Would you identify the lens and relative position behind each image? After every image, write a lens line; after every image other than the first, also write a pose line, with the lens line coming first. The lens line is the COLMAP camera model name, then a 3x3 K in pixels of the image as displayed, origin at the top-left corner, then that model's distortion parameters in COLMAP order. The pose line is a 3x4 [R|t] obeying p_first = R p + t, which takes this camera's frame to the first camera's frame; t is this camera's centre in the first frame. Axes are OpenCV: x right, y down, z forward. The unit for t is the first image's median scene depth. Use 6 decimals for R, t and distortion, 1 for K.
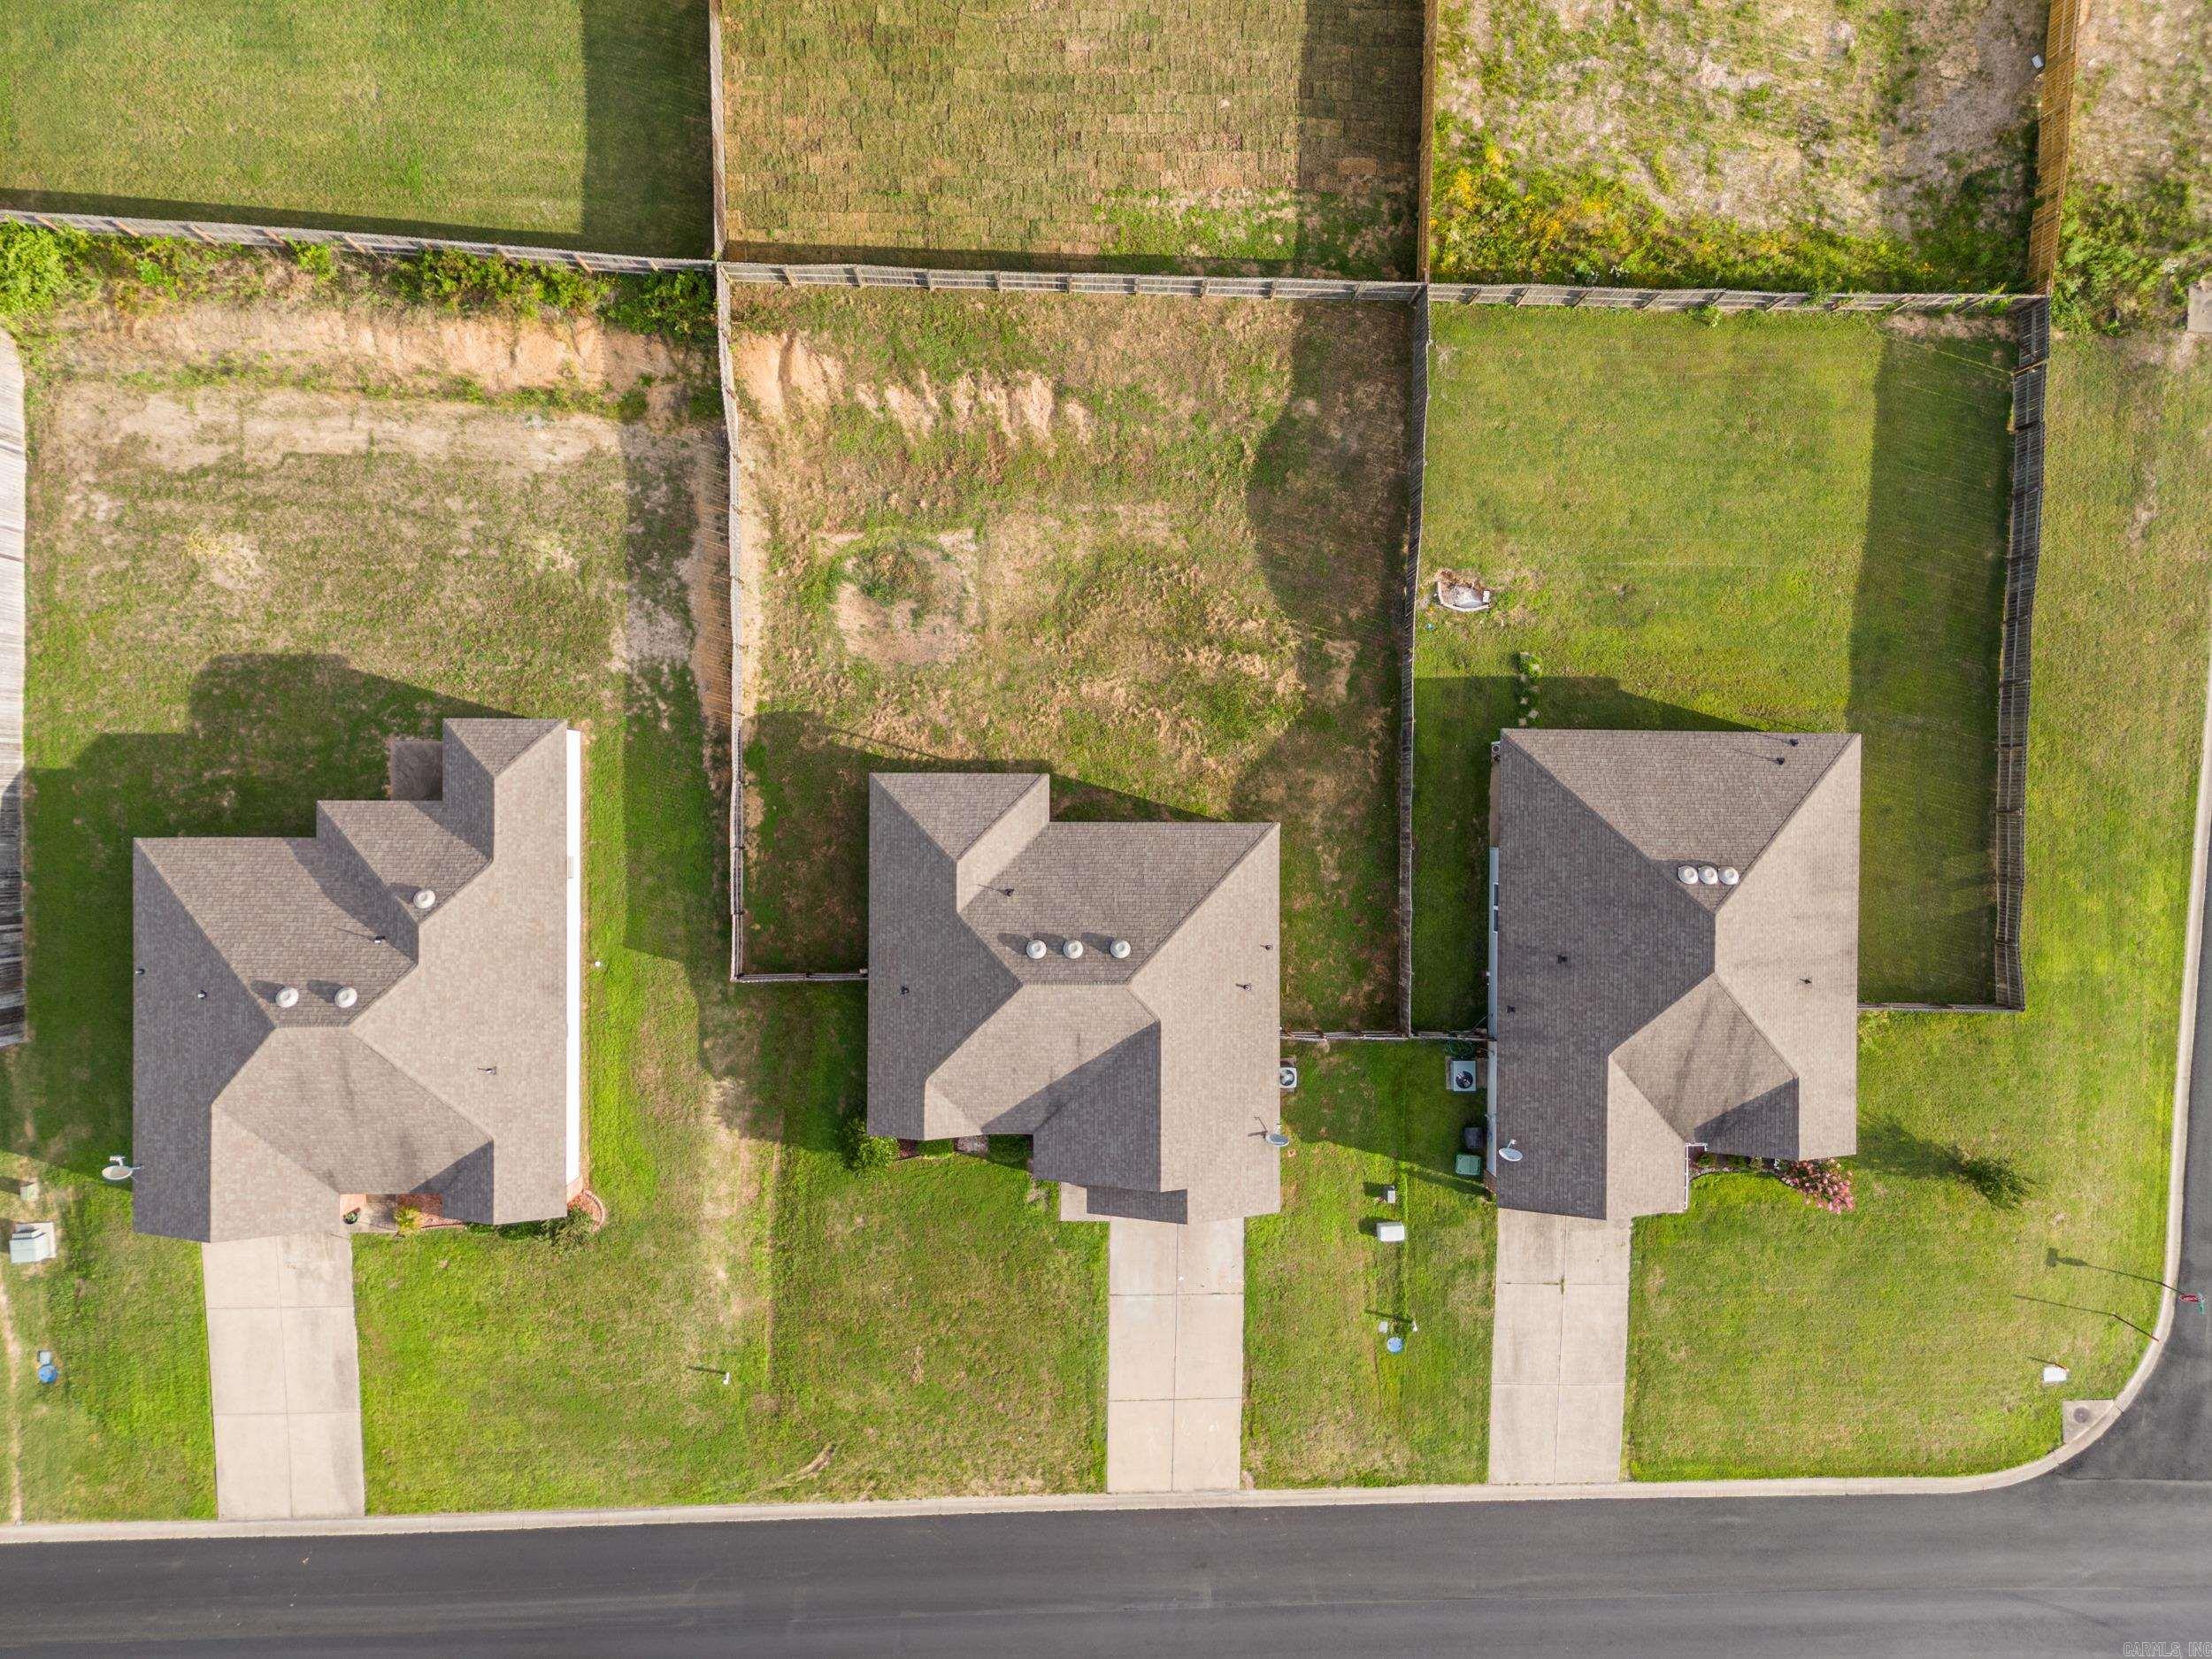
lens RADIAL K [[1615.1, 0, 1095.4], [0, 1615.1, 829.5], [0, 0, 1]] dist [0.084306, -0.081933]
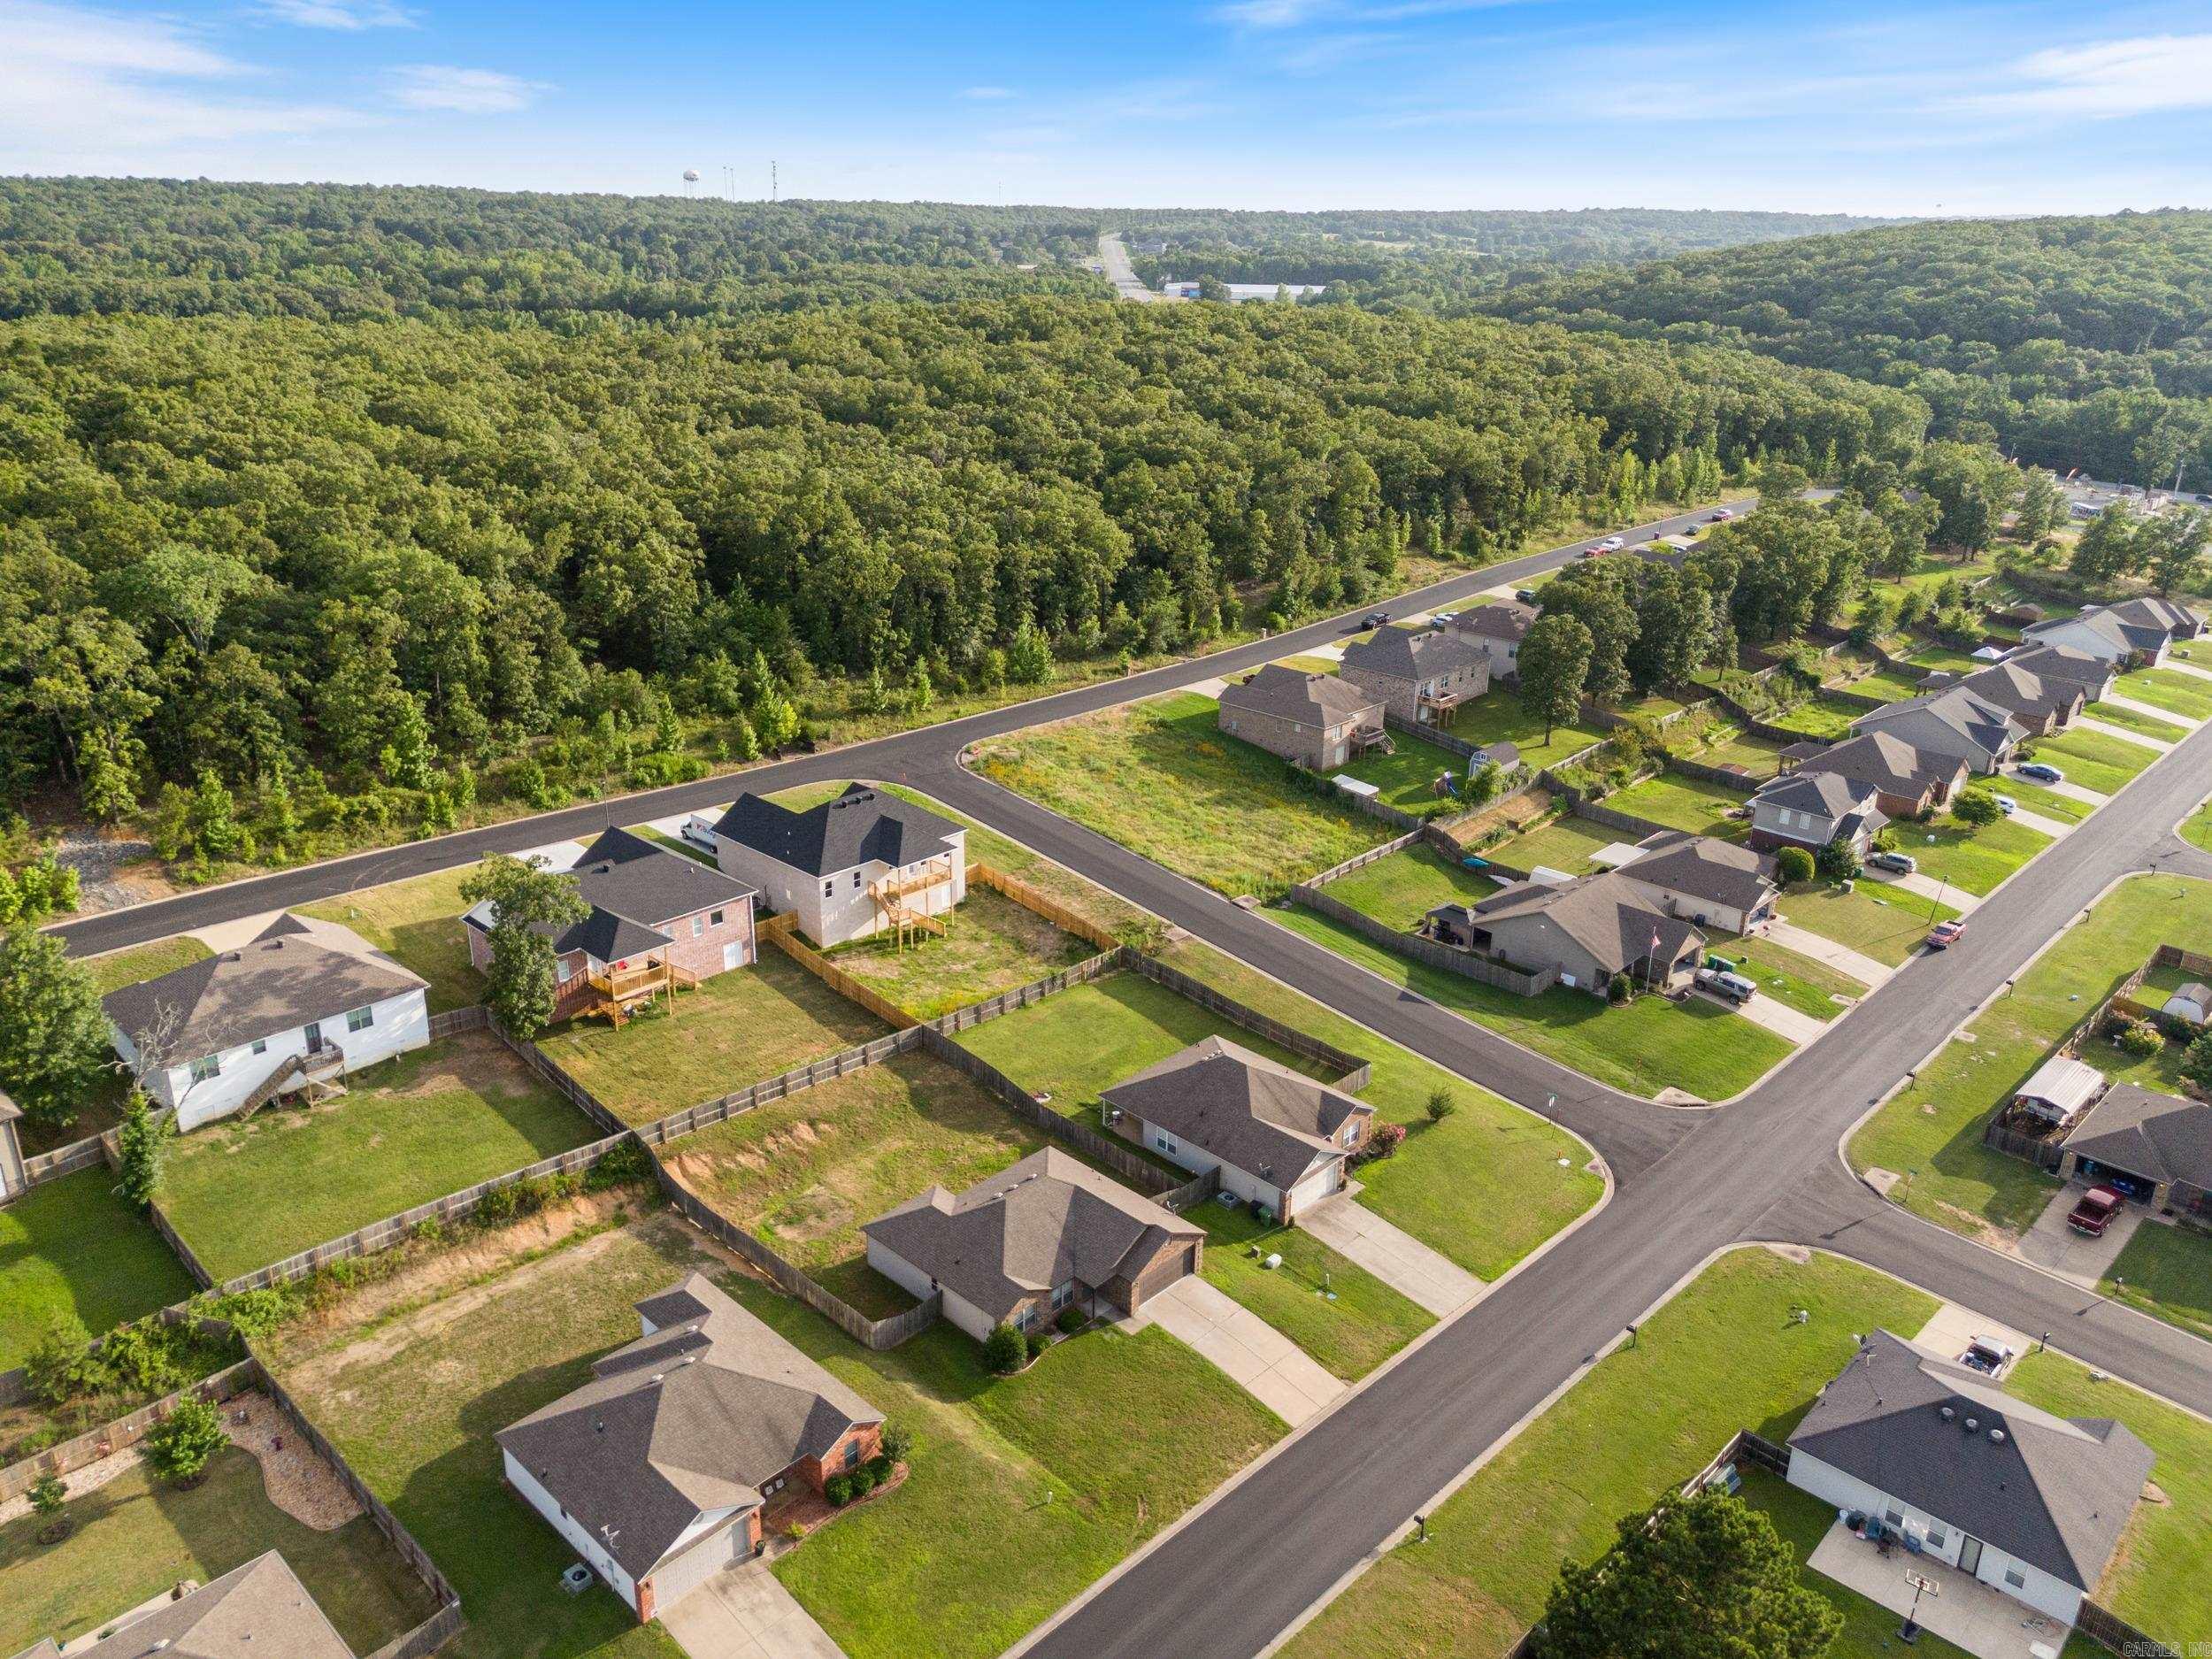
lens RADIAL K [[1615.1, 0, 1102.9], [0, 1615.1, 835.9], [0, 0, 1]] dist [0.084306, -0.081933]
pose [[0.689390, -0.277371, 0.669183, -0.962702], [0.724290, 0.248610, -0.643115, 1.116838], [0.012015, 0.928040, 0.372287, -0.031044]]
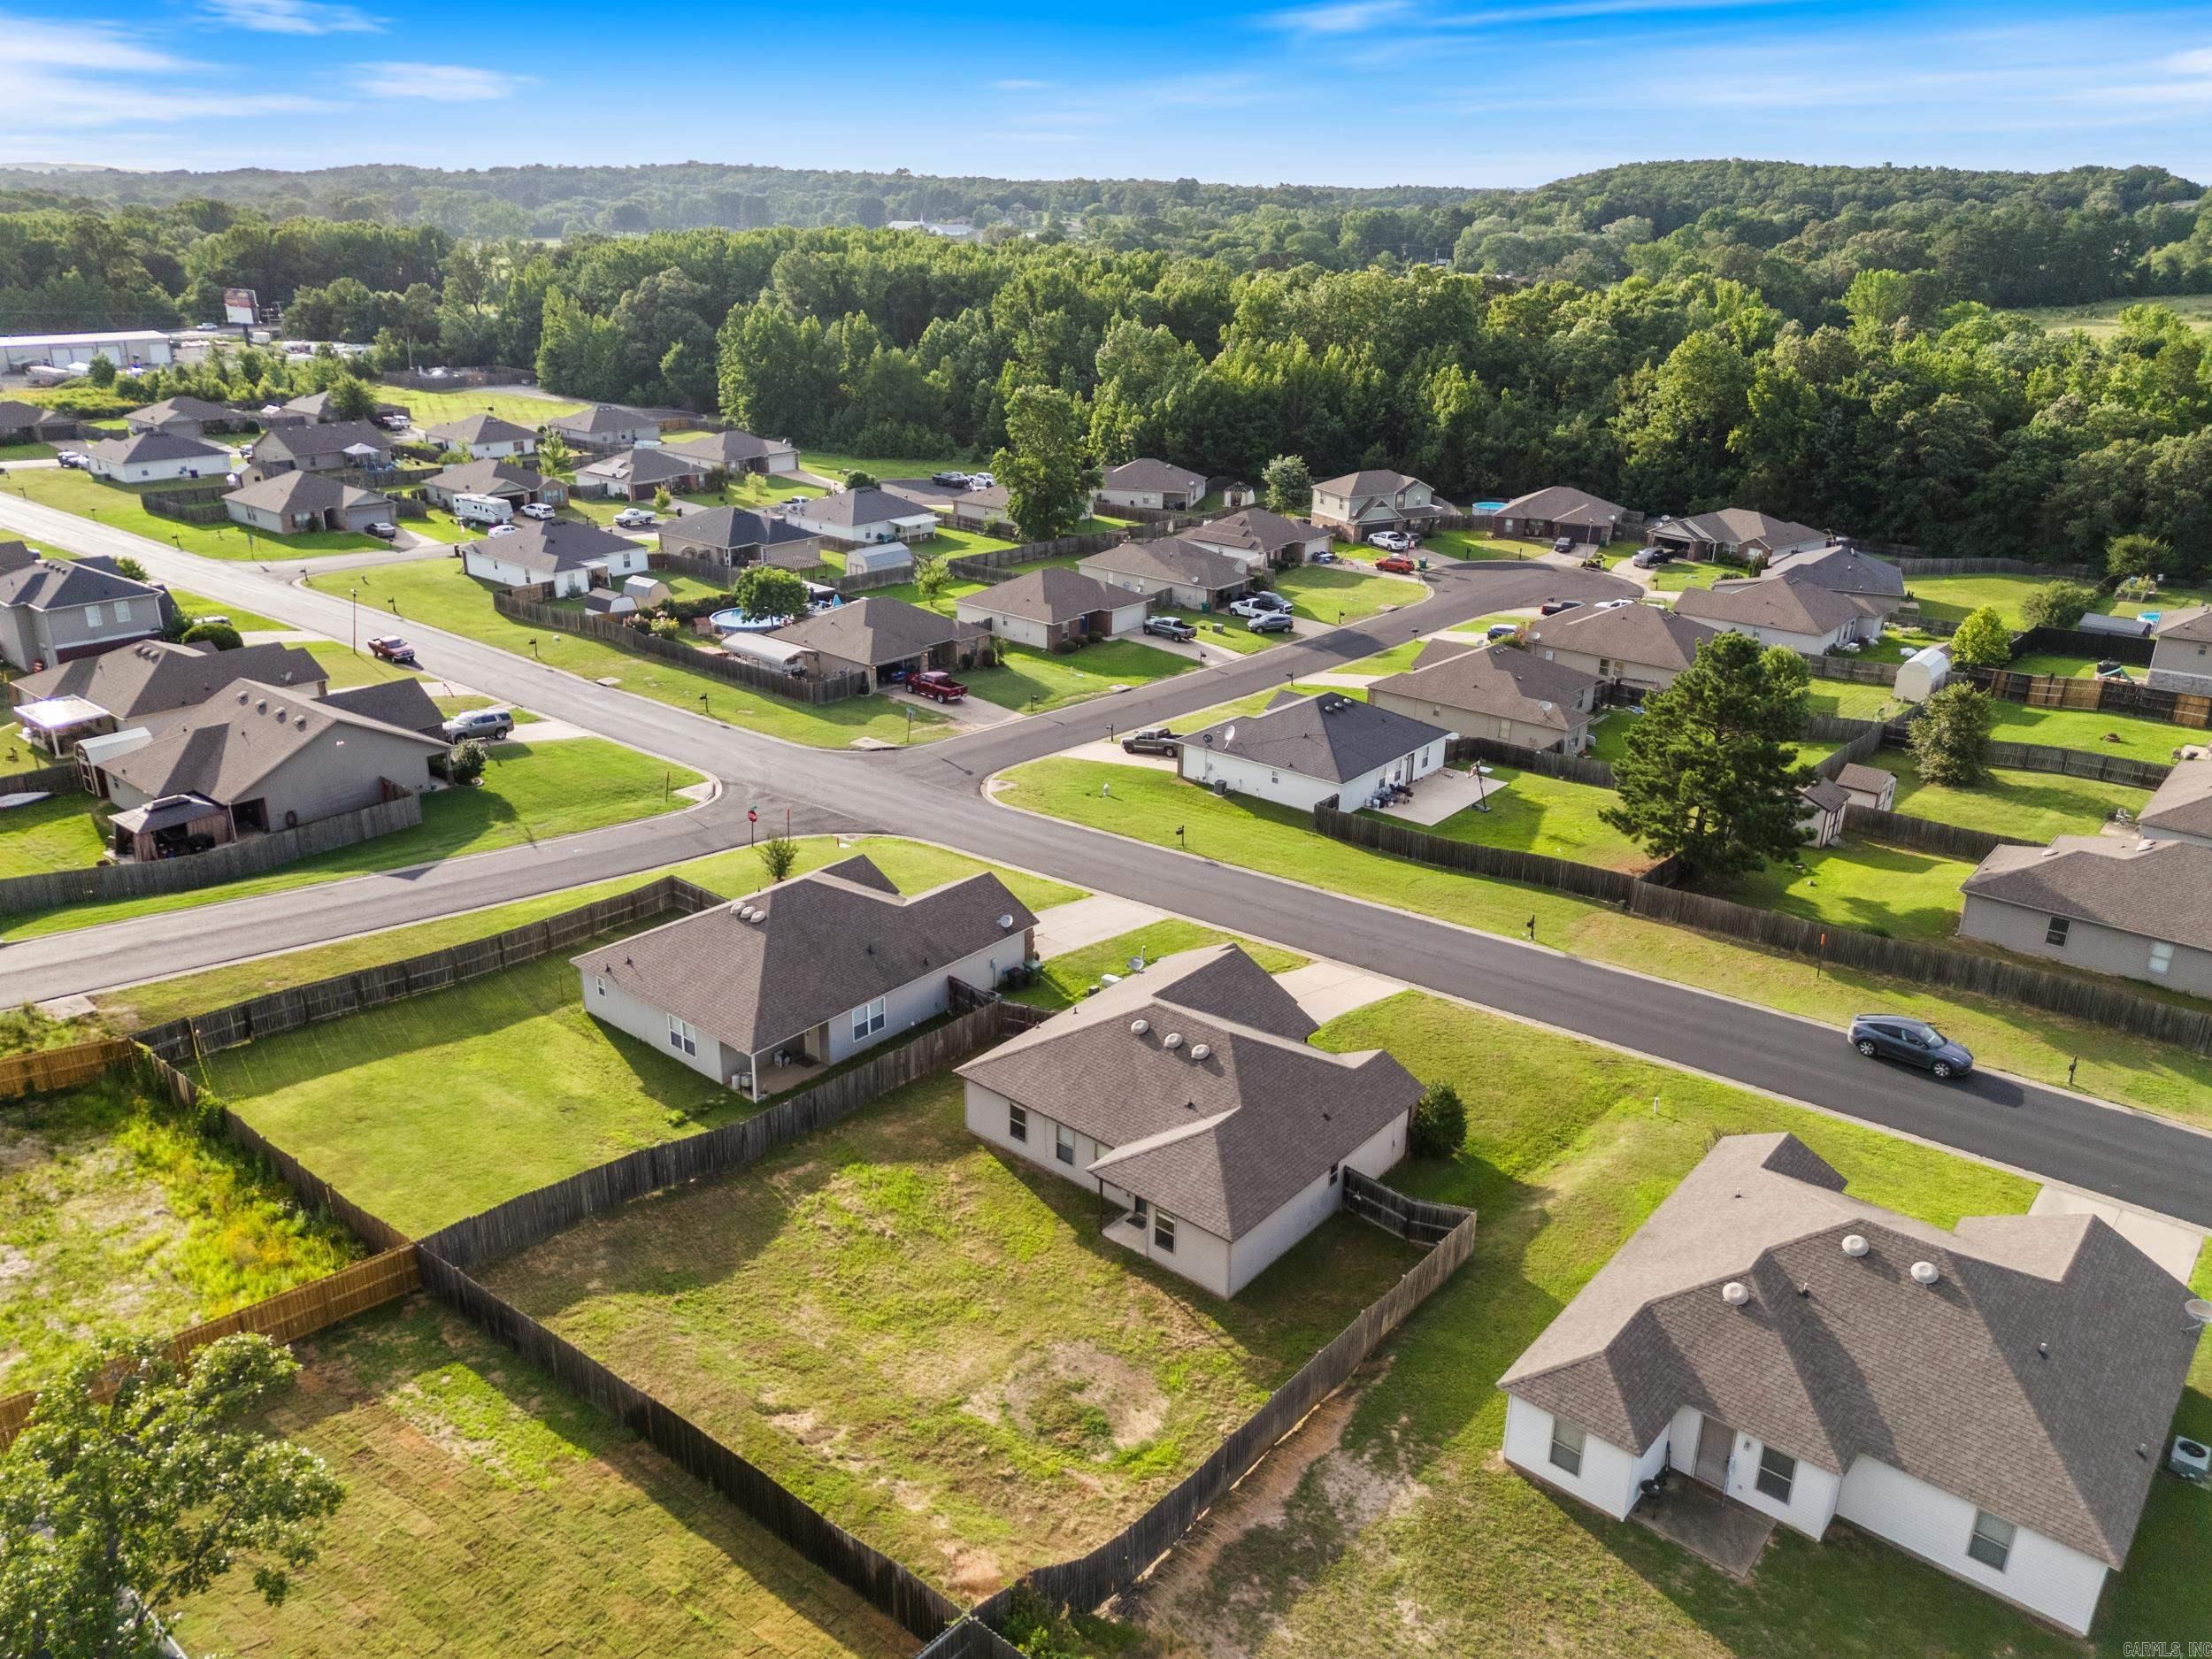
lens RADIAL K [[1615.1, 0, 1103.9], [0, 1615.1, 833.4], [0, 0, 1]] dist [0.084306, -0.081933]
pose [[-0.766375, -0.271601, 0.582154, -0.534293], [0.641661, -0.280369, 0.713908, -0.647203], [-0.030680, 0.920666, 0.389143, 0.409492]]
